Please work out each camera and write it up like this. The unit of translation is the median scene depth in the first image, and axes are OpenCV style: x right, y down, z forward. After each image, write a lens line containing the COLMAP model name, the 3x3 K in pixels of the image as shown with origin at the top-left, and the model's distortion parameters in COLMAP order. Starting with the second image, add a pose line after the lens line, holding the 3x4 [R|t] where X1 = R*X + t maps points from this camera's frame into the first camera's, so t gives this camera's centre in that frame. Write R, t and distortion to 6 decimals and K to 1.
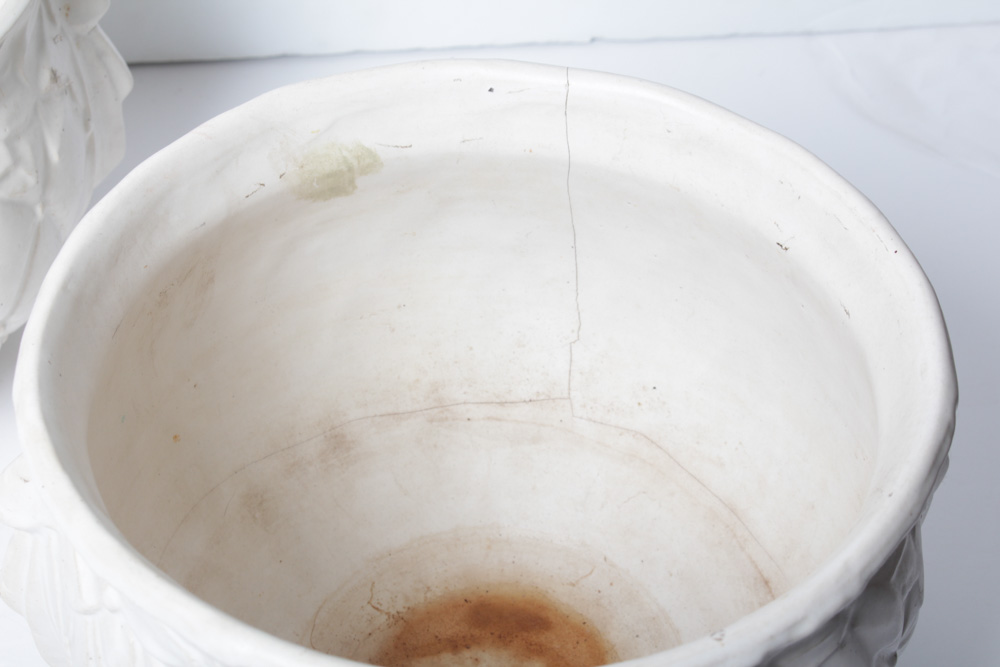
lens RADIAL K [[1966.6, 0, 498.2], [0, 1966.6, 334.3], [0, 0, 1]] dist [0.001947, 0.000000]
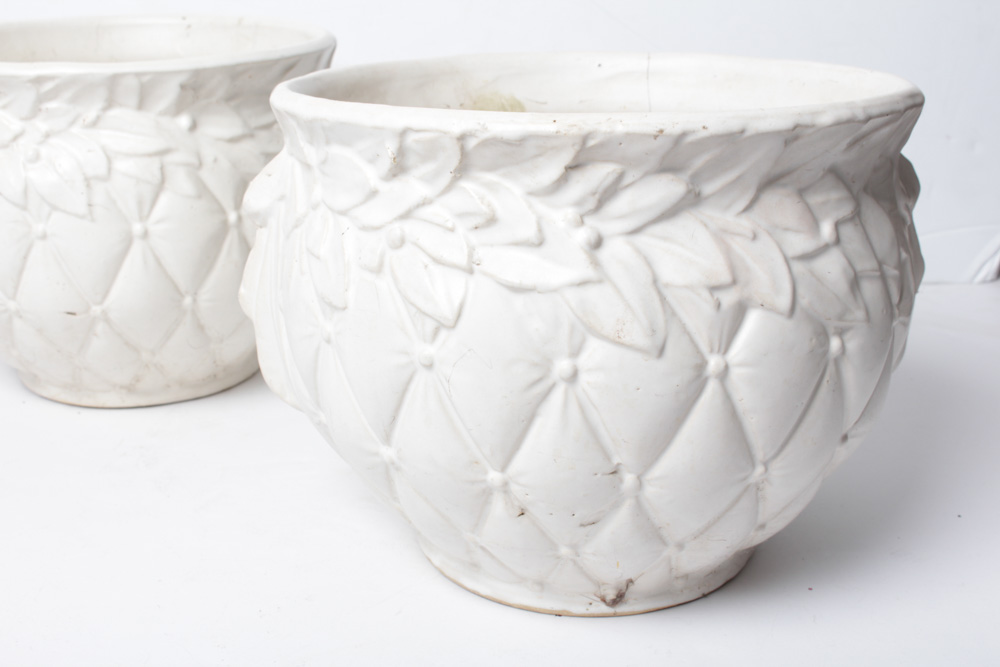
lens RADIAL K [[1215.4, 0, 498.0], [0, 1215.4, 329.9], [0, 0, 1]] dist [-0.090635, 0.000000]
pose [[0.995093, 0.018420, -0.097213, 0.012697], [-0.062245, 0.880279, -0.470356, 0.486219], [0.076911, 0.474099, 0.877106, 0.240954]]
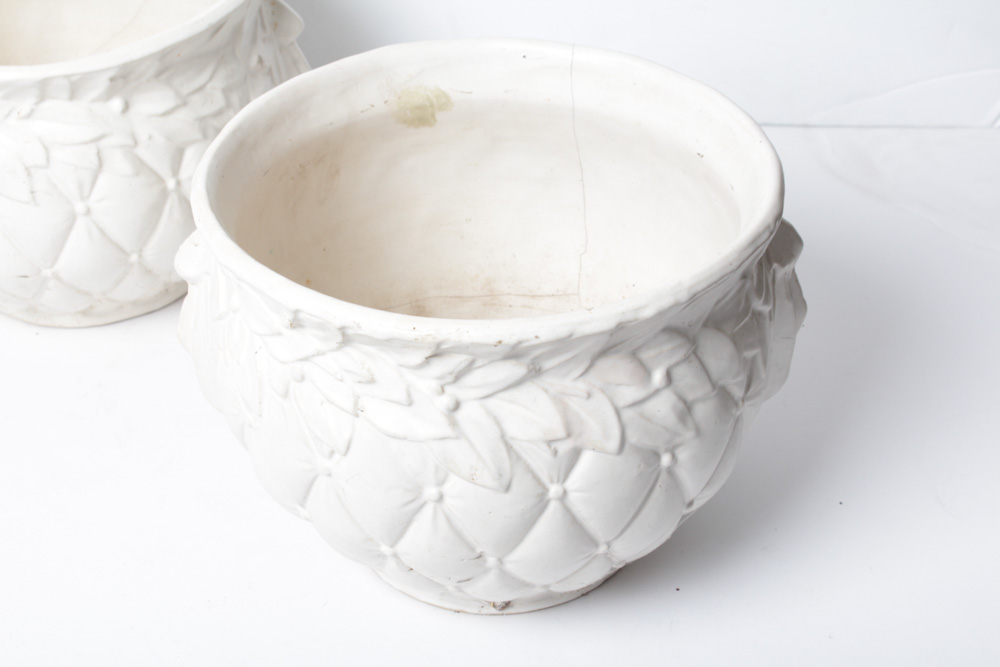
lens RADIAL K [[1648.7, 0, 502.9], [0, 1648.7, 335.3], [0, 0, 1]] dist [-0.035637, 0.000000]
pose [[0.988616, 0.067425, -0.134507, 0.159613], [-0.087582, 0.984788, -0.150076, 0.271908], [0.122342, 0.160148, 0.979482, -0.223293]]
